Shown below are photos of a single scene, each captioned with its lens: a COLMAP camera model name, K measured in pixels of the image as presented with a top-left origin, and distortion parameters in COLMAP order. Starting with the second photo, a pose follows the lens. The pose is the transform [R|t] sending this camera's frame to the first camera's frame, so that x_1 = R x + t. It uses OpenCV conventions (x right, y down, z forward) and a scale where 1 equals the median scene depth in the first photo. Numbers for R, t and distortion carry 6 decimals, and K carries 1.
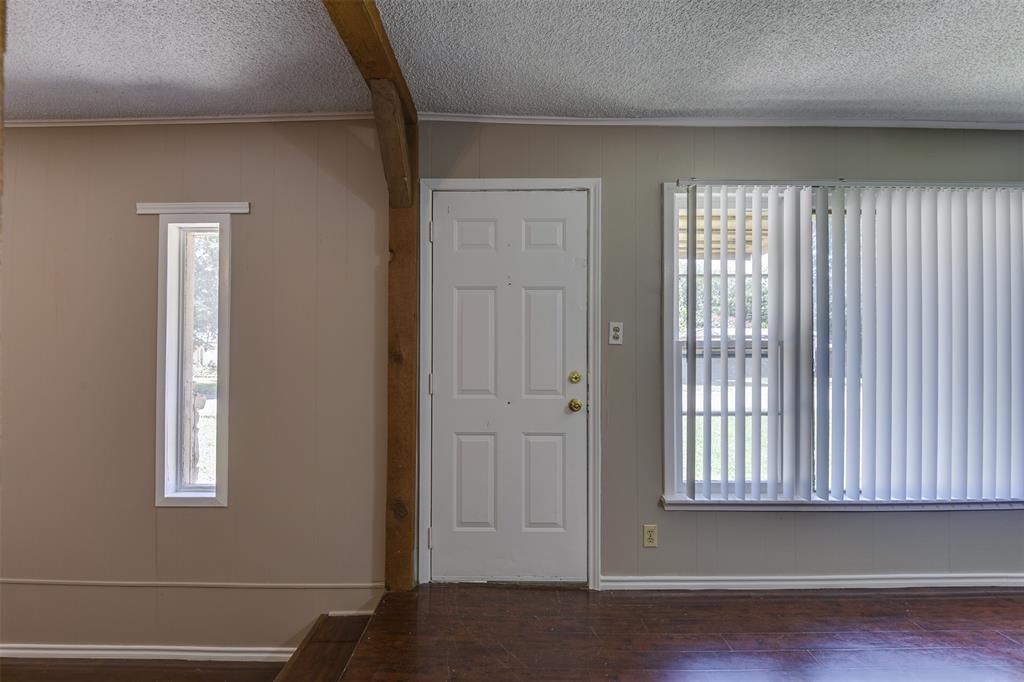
lens RADIAL K [[546.3, 0, 493.2], [0, 546.3, 339.3], [0, 0, 1]] dist [-0.002310, -0.003990]
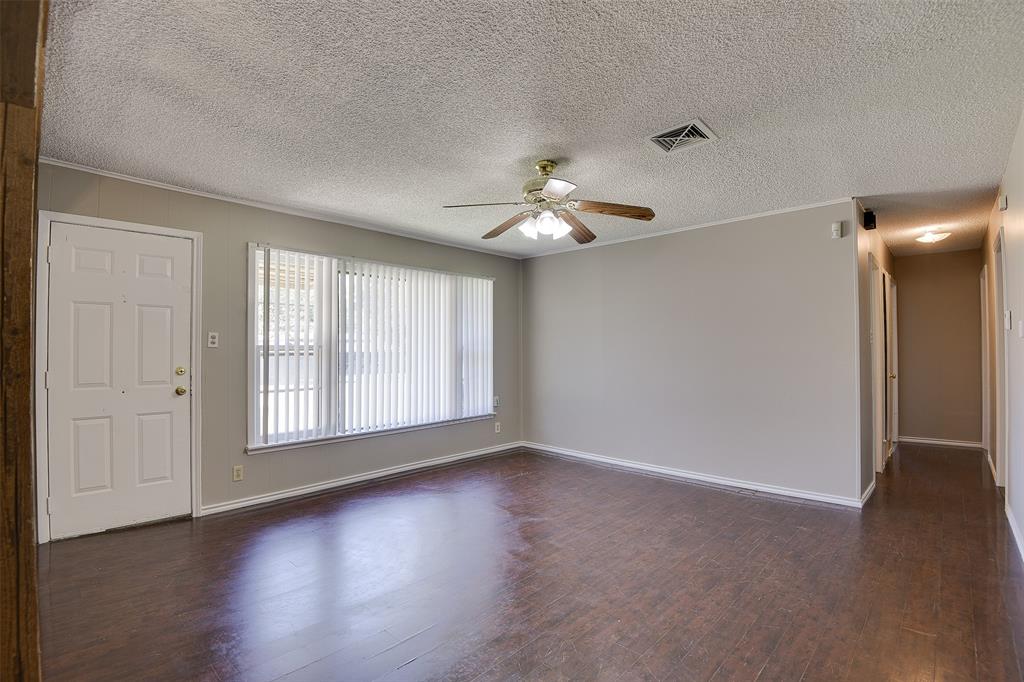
lens RADIAL K [[483.7, 0, 505.1], [0, 483.7, 343.1], [0, 0, 1]] dist [-0.022796, -0.009784]
pose [[0.686408, 0.006060, 0.727192, -0.173001], [-0.004658, 0.999981, -0.003936, -0.001127], [-0.727202, -0.000685, 0.686423, -0.455614]]
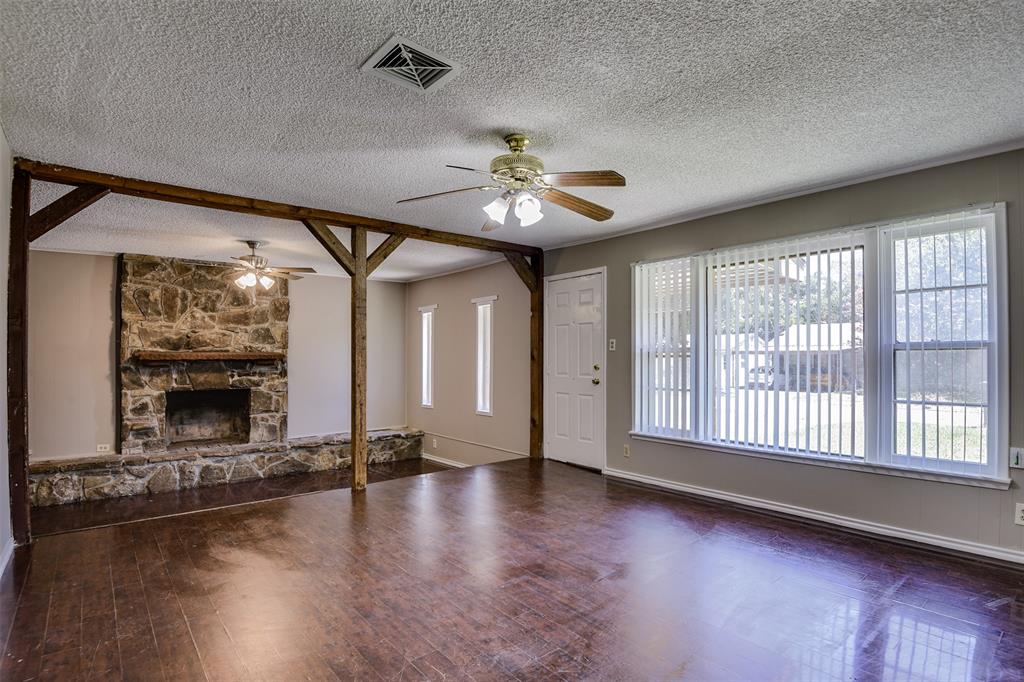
lens RADIAL K [[483.7, 0, 501.5], [0, 483.7, 356.0], [0, 0, 1]] dist [-0.022796, -0.009784]
pose [[0.651449, -0.002149, -0.758690, 1.271789], [0.015232, 0.999831, 0.010247, 0.004772], [0.758540, -0.018232, 0.651371, -0.421517]]
